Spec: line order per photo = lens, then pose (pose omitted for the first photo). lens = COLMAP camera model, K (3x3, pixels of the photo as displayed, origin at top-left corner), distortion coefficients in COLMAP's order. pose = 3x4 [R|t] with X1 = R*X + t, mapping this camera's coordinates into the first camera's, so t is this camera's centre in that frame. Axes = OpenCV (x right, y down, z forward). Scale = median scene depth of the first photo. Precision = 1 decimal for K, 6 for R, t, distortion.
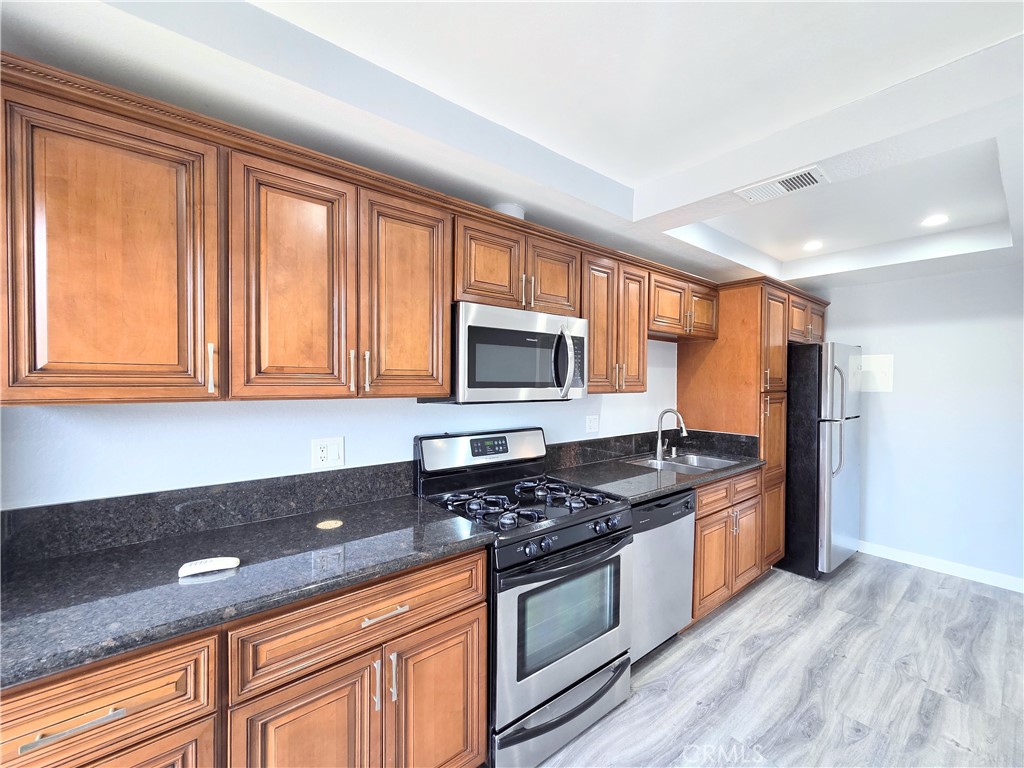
lens RADIAL K [[419.5, 0, 508.7], [0, 419.5, 385.9], [0, 0, 1]] dist [0.001814, -0.000017]
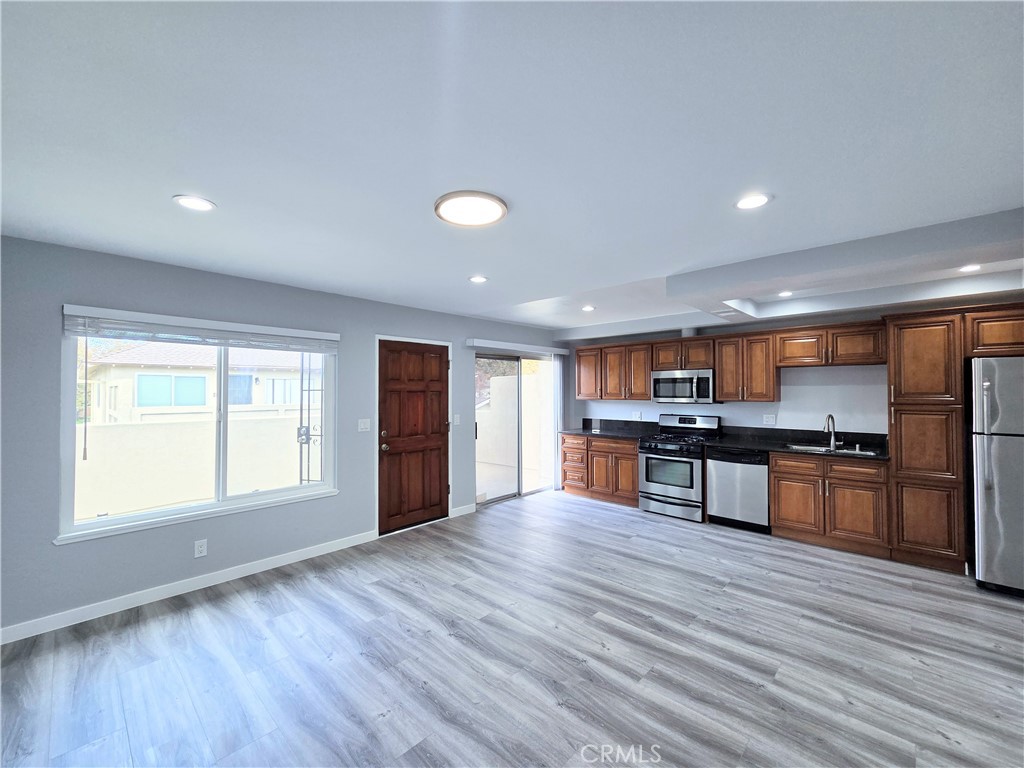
lens RADIAL K [[419.5, 0, 508.7], [0, 419.5, 385.9], [0, 0, 1]] dist [0.001814, -0.000017]
pose [[0.133996, -0.022932, -0.990716, 2.562894], [-0.014093, 0.999587, -0.025043, 0.009865], [0.990882, 0.017317, 0.133618, -0.468085]]
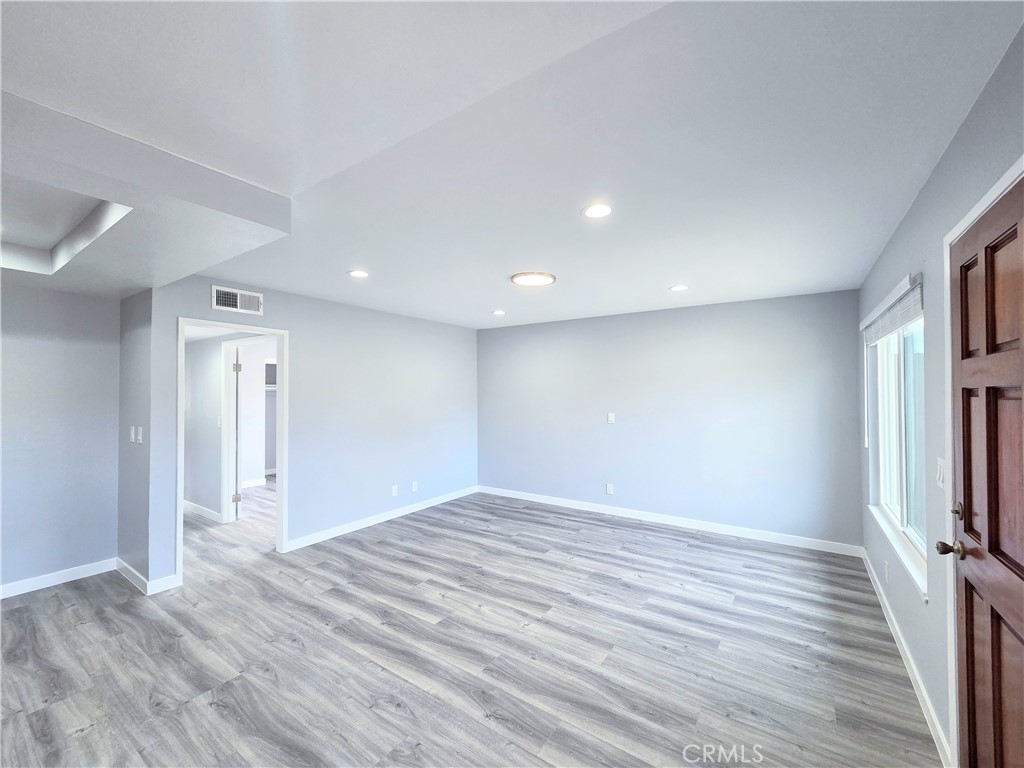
lens RADIAL K [[419.5, 0, 508.7], [0, 419.5, 385.9], [0, 0, 1]] dist [0.001814, -0.000017]
pose [[-0.282518, 0.005637, 0.959245, -0.268073], [0.014530, 0.999893, -0.001596, -0.025881], [-0.959152, 0.013487, -0.282570, 0.199721]]
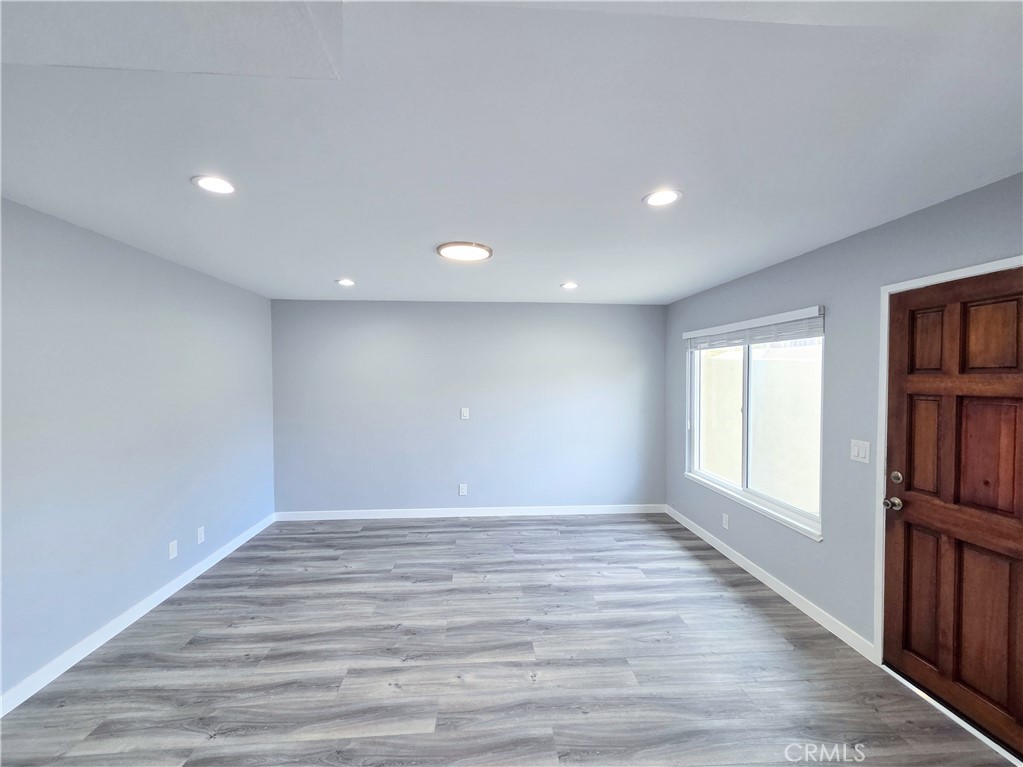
lens RADIAL K [[430.1, 0, 507.5], [0, 430.1, 385.5], [0, 0, 1]] dist [0.002345, 0.000226]
pose [[-0.819061, -0.021305, 0.573311, 0.447415], [0.001345, 0.999236, 0.039055, -0.079169], [-0.573705, 0.032760, -0.818407, 0.740647]]
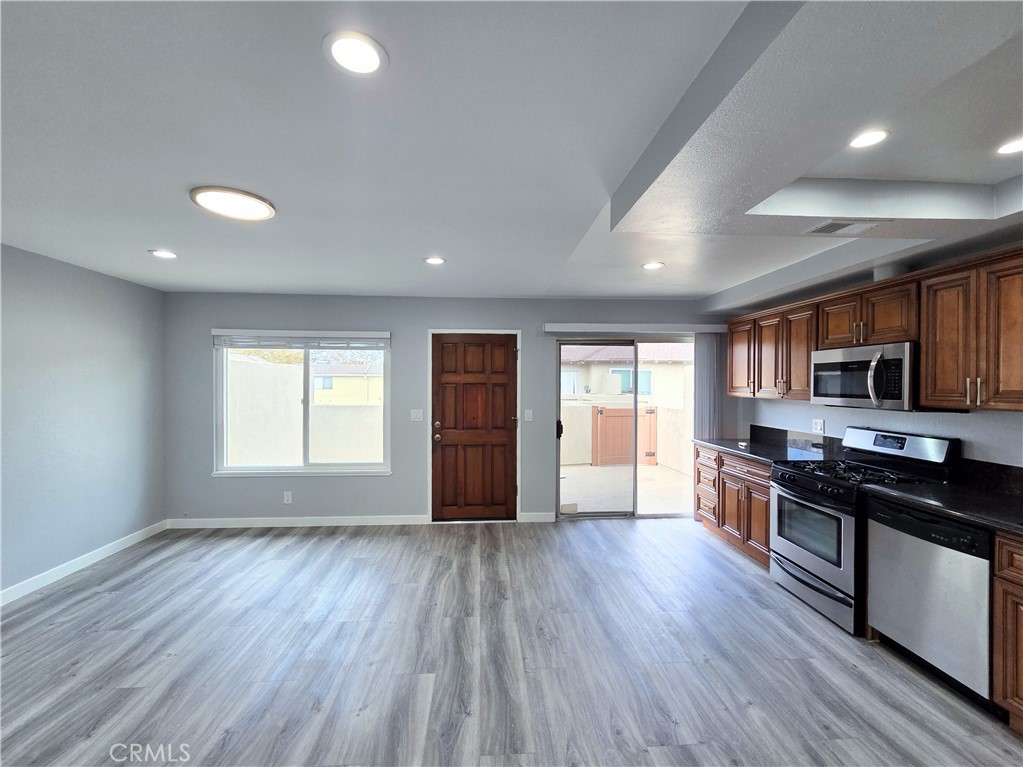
lens RADIAL K [[430.1, 0, 507.5], [0, 430.1, 385.5], [0, 0, 1]] dist [0.002345, 0.000226]
pose [[-0.575540, -0.005992, -0.817752, 1.969018], [-0.022153, 0.999720, 0.008265, -0.026074], [0.817474, 0.022872, -0.575512, 0.854795]]
